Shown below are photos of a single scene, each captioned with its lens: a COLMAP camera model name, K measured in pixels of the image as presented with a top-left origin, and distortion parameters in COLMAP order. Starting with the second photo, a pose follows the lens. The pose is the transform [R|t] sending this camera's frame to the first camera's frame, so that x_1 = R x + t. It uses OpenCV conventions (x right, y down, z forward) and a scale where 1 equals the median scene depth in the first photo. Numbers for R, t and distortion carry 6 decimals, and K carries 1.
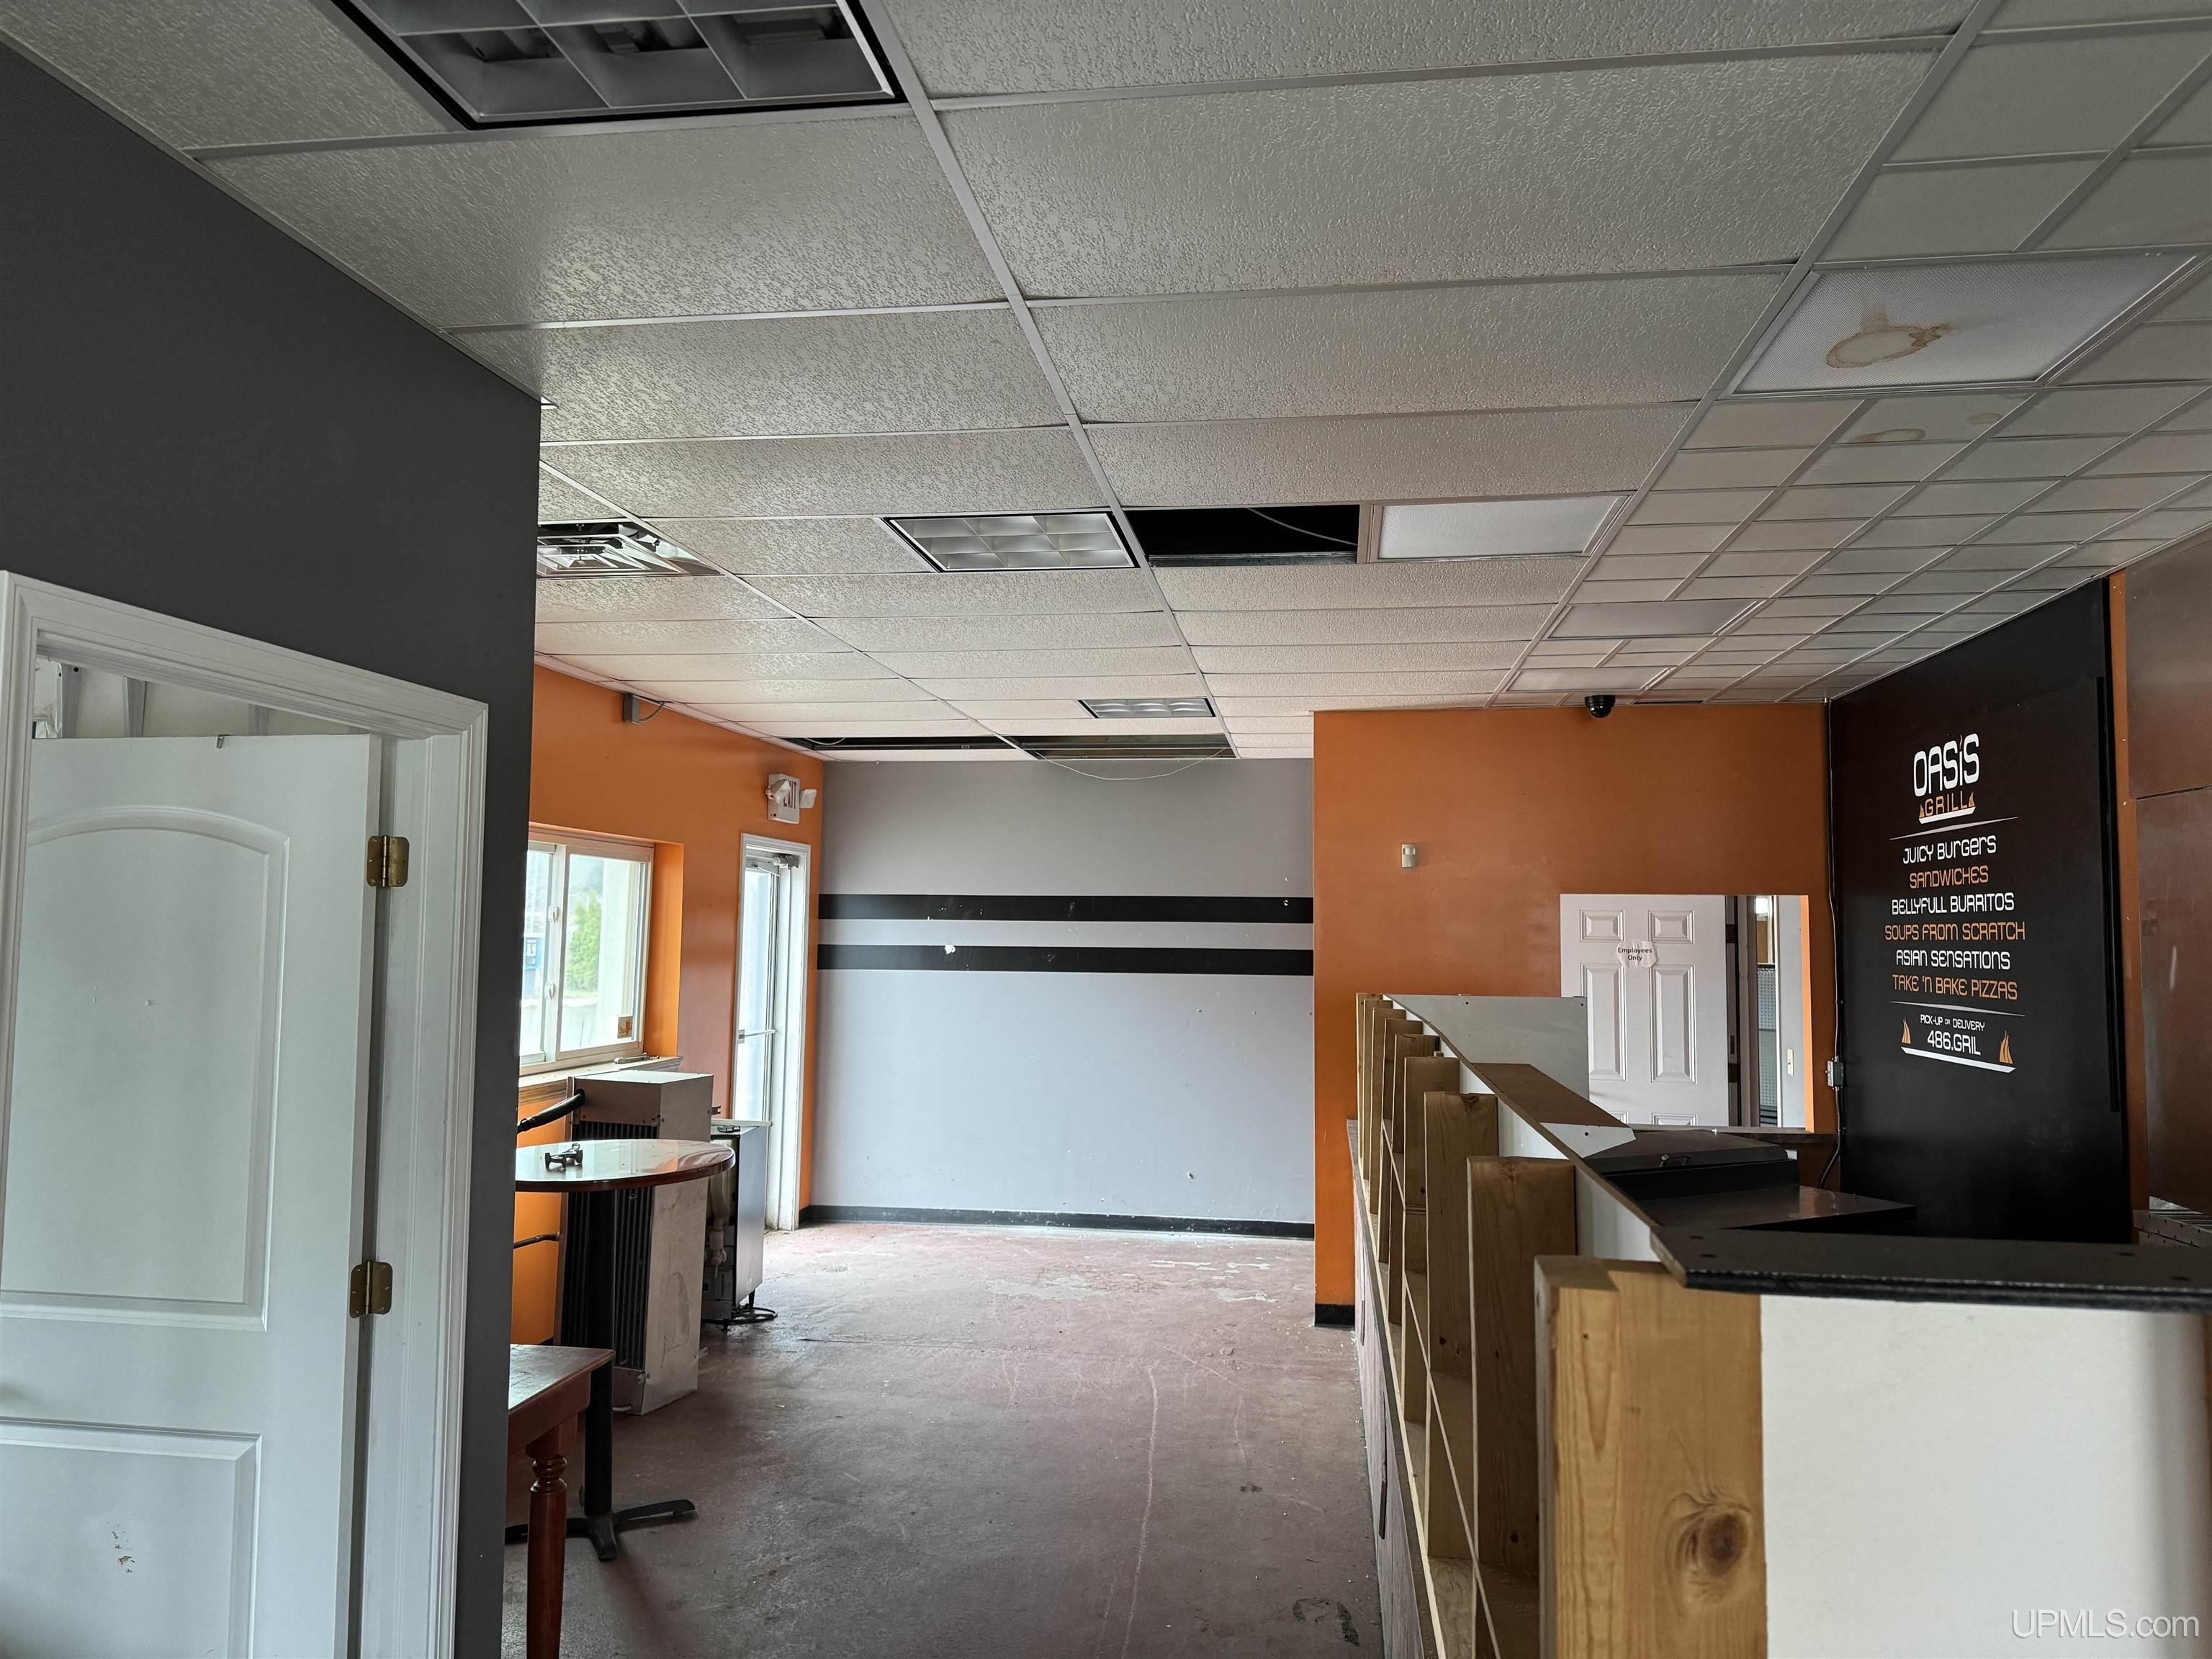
lens RADIAL K [[1535.1, 0, 1111.7], [0, 1535.1, 834.5], [0, 0, 1]] dist [0.072317, -0.089532]
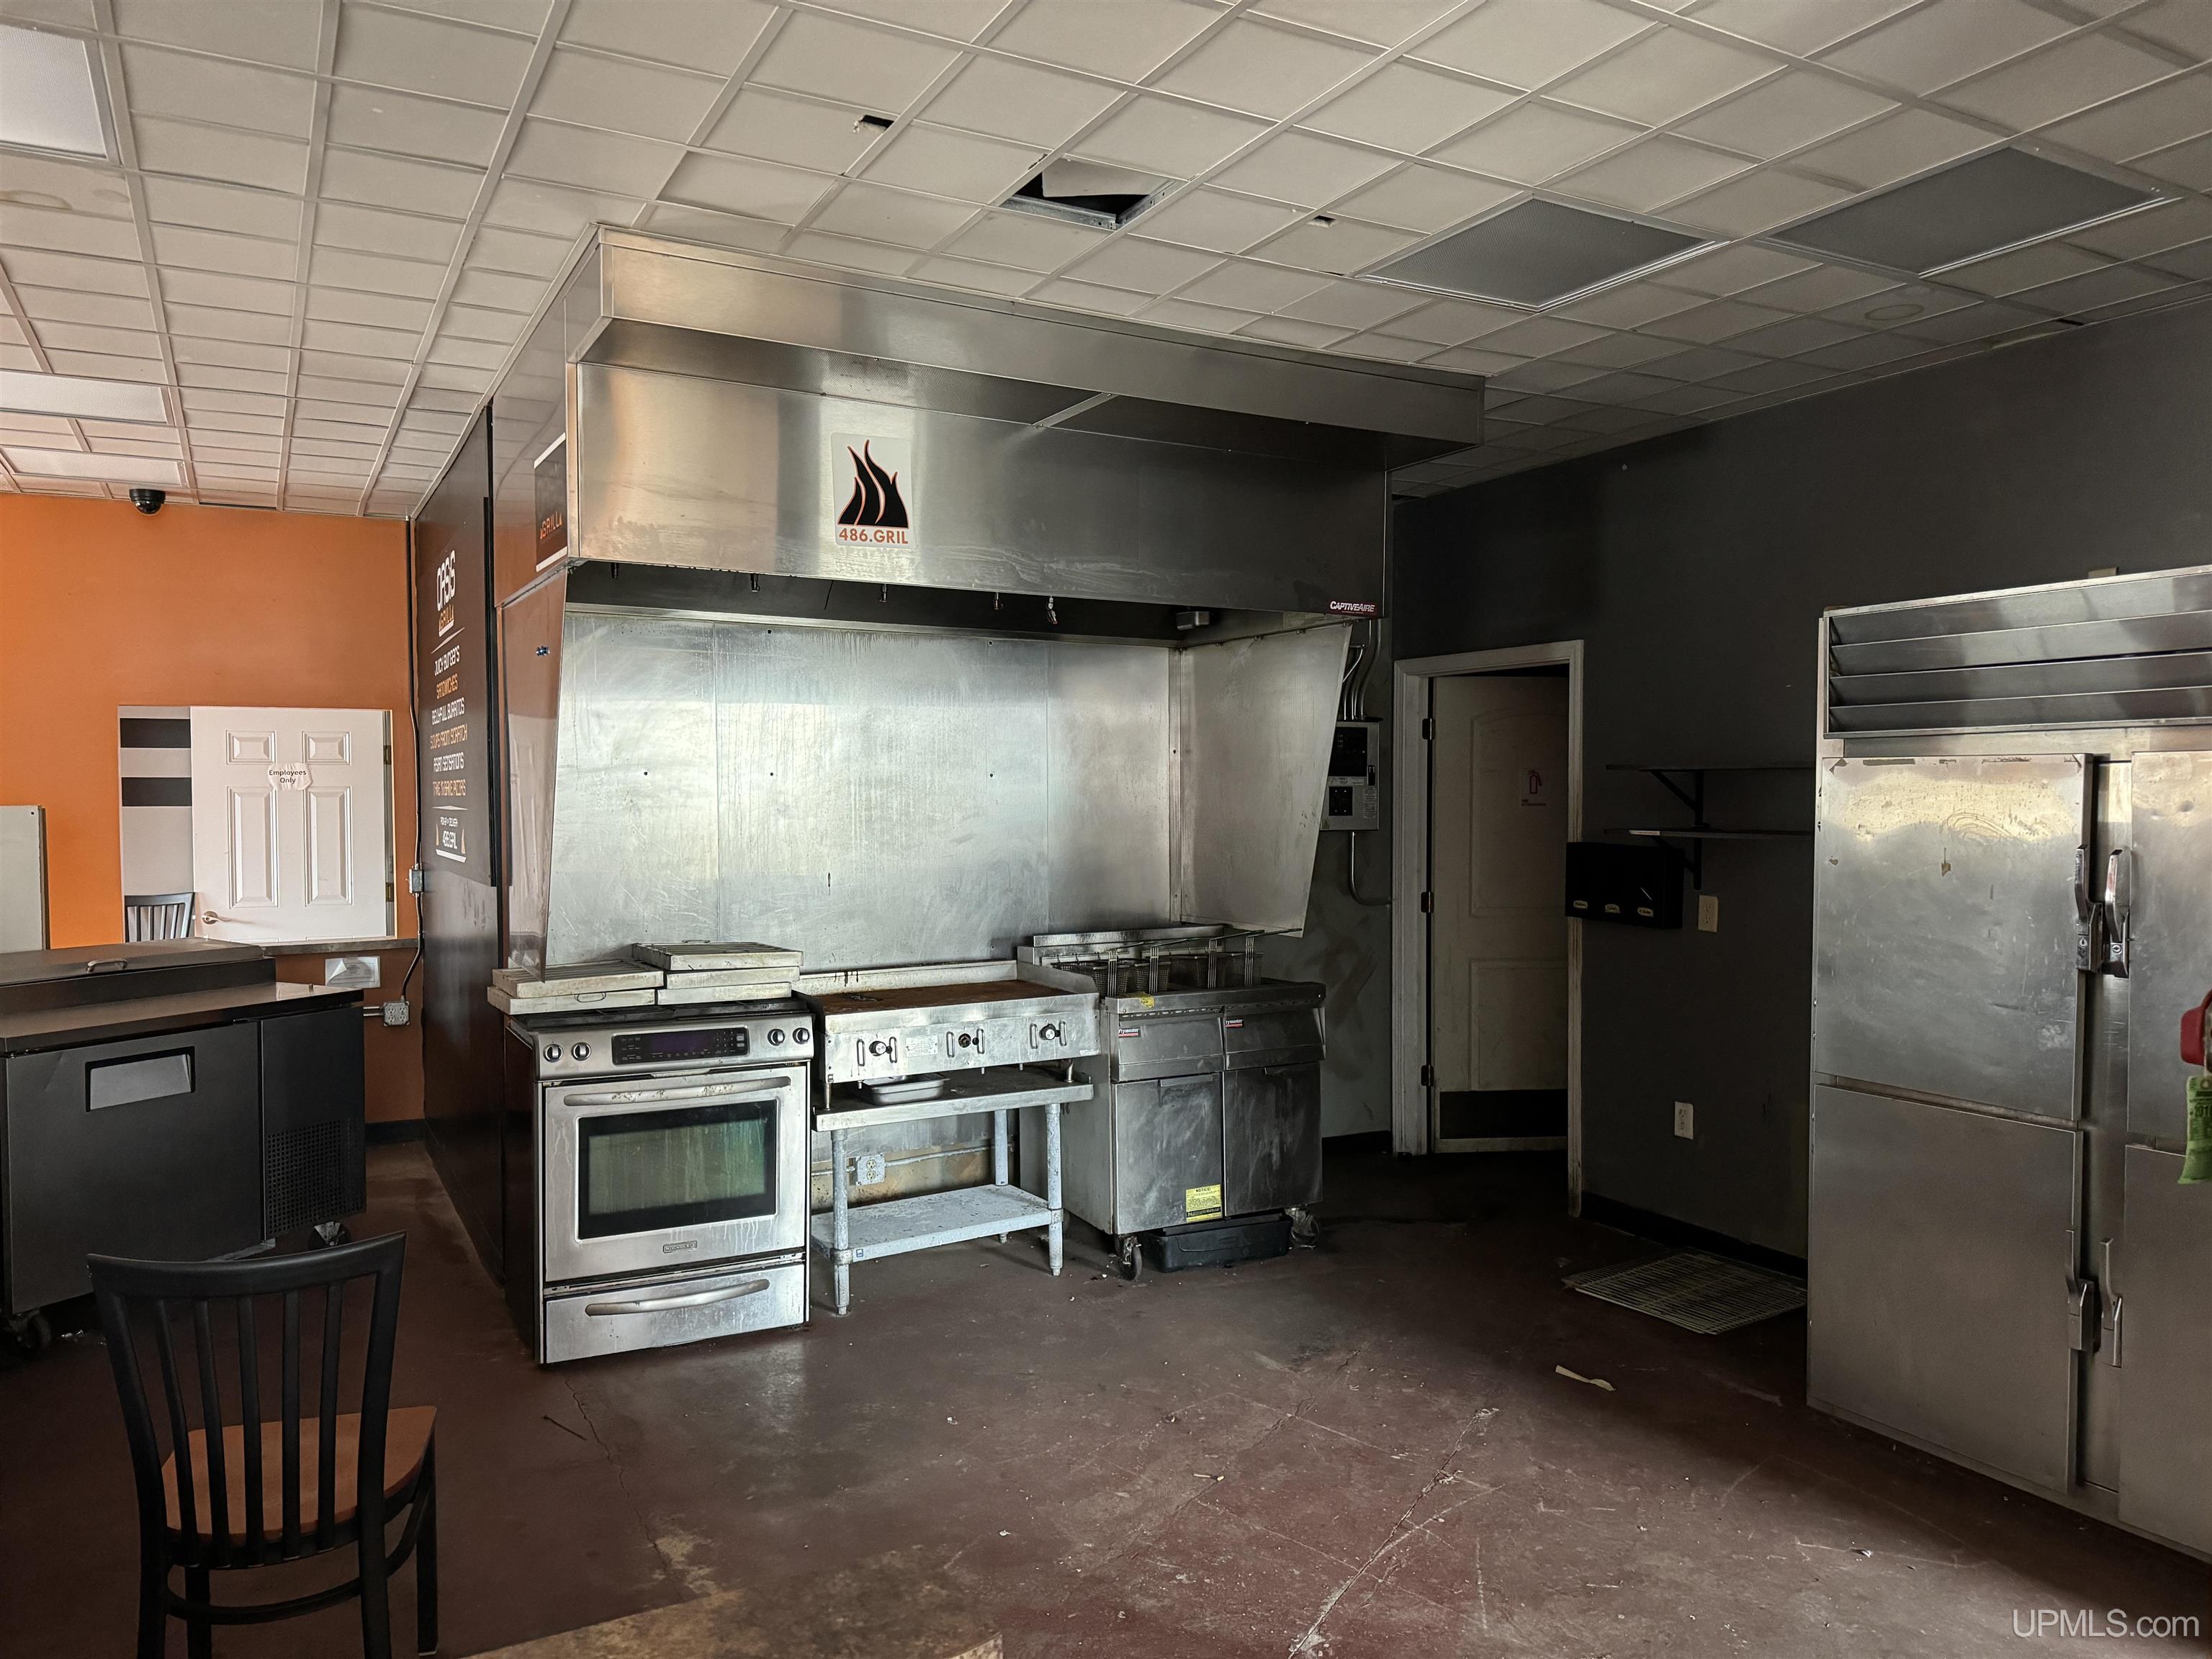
lens RADIAL K [[1535.1, 0, 1106.6], [0, 1535.1, 838.0], [0, 0, 1]] dist [0.072317, -0.089532]
pose [[0.802255, -0.033457, 0.596043, 0.200864], [-0.025547, 0.995590, 0.090270, 0.017710], [-0.596435, -0.087647, 0.797862, -0.099947]]
